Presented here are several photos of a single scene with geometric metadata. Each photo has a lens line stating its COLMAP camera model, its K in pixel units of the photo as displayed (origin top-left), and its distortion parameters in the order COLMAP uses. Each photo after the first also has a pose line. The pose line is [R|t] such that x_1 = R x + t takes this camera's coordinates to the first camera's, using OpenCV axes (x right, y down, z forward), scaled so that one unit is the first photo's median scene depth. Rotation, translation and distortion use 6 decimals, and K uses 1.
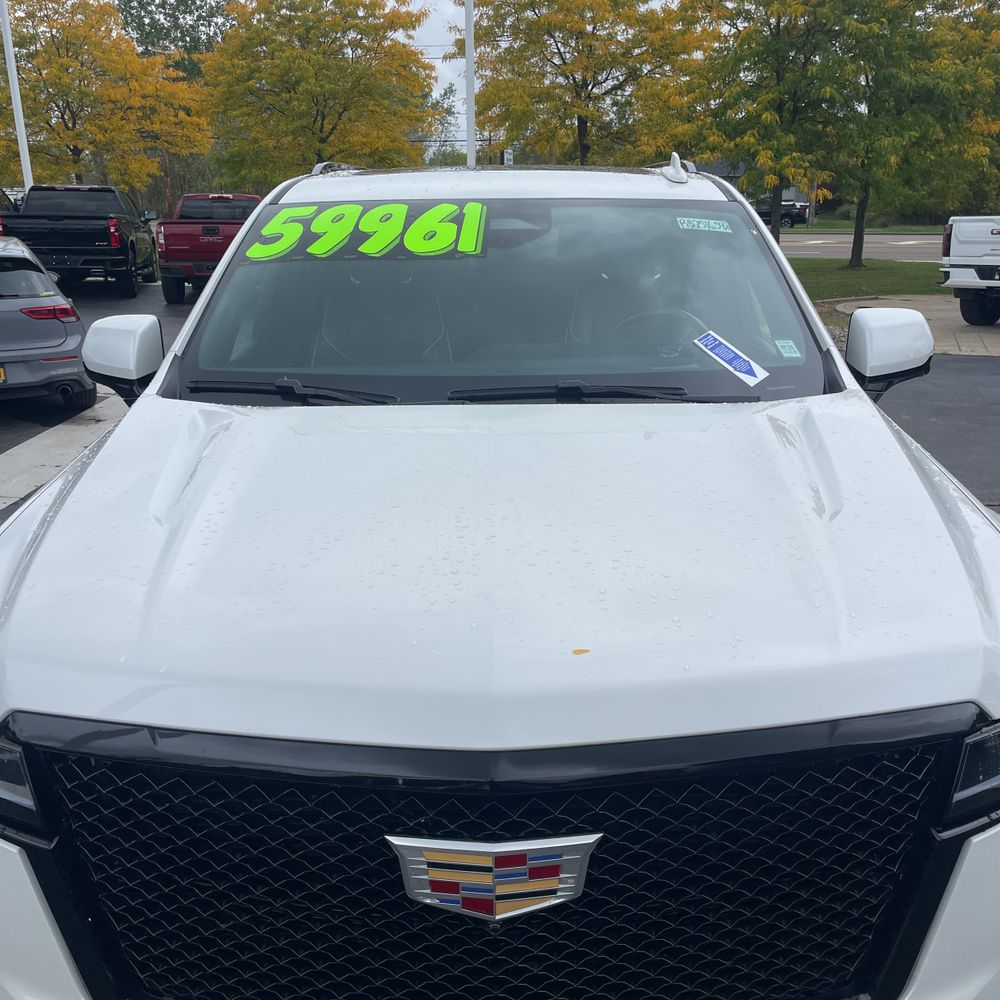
lens RADIAL K [[997.9, 0, 507.8], [0, 997.9, 498.4], [0, 0, 1]] dist [0.098477, -0.125602]
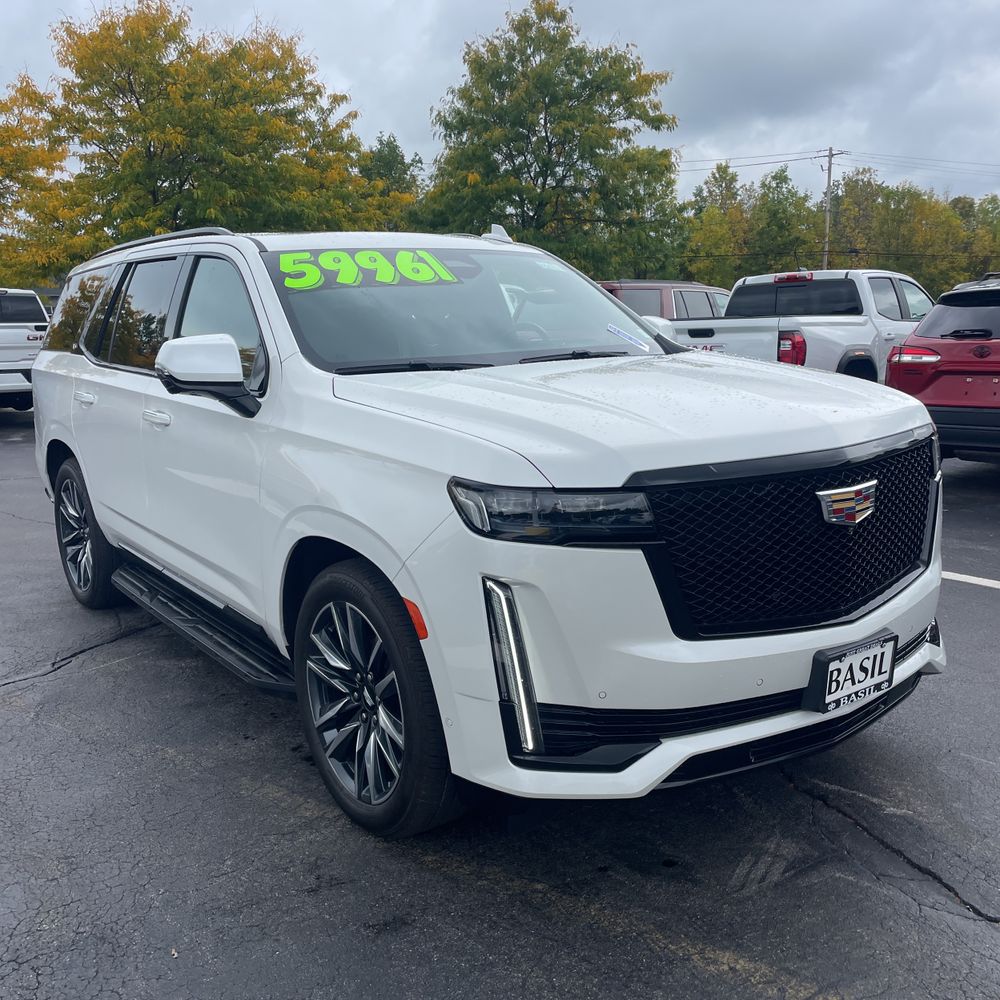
lens RADIAL K [[994.3, 0, 496.0], [0, 994.3, 495.9], [0, 0, 1]] dist [0.101261, -0.143209]
pose [[0.805762, -0.126203, 0.578637, -0.110720], [0.191234, 0.980138, -0.052525, 0.018914], [-0.560515, 0.152978, 0.813892, -0.020289]]
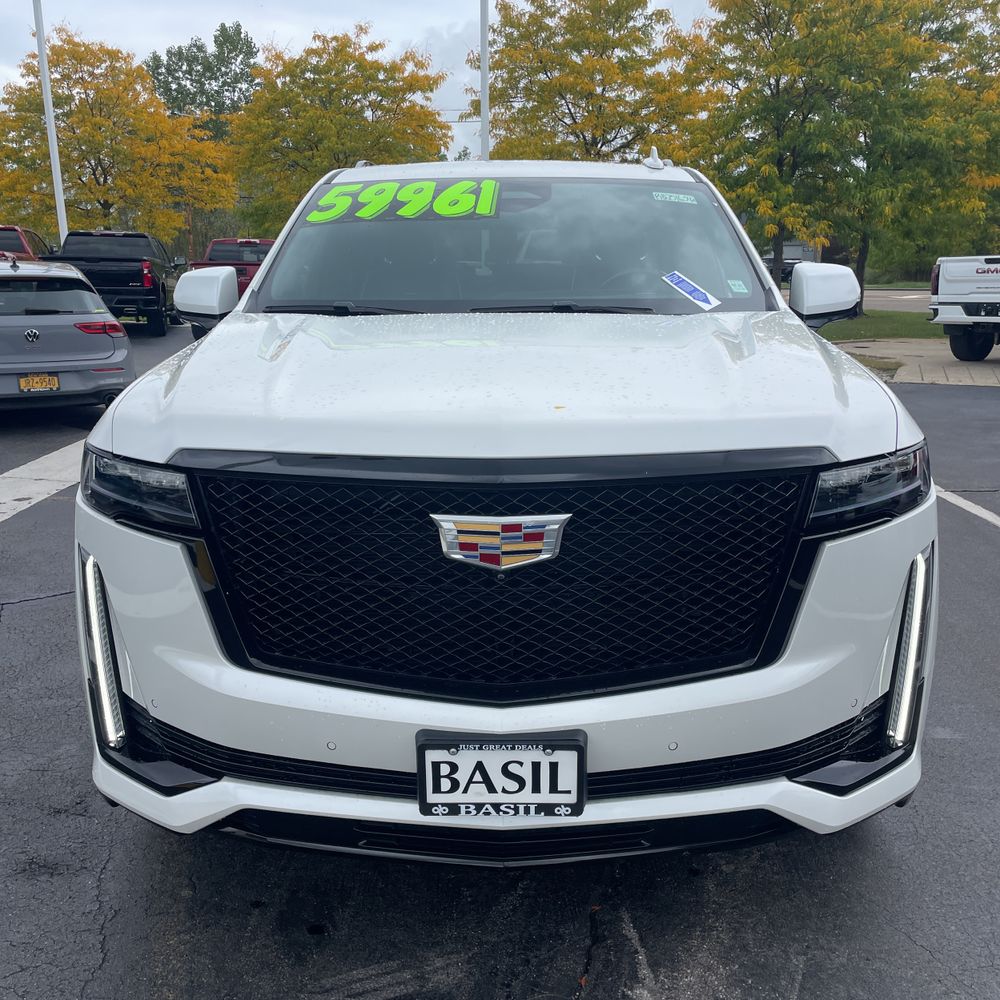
lens RADIAL K [[997.9, 0, 507.8], [0, 997.9, 498.4], [0, 0, 1]] dist [0.098477, -0.125602]
pose [[0.999918, 0.006144, -0.011248, 0.000794], [-0.006762, 0.998424, -0.055714, 0.023030], [0.010888, 0.055786, 0.998383, -0.030081]]
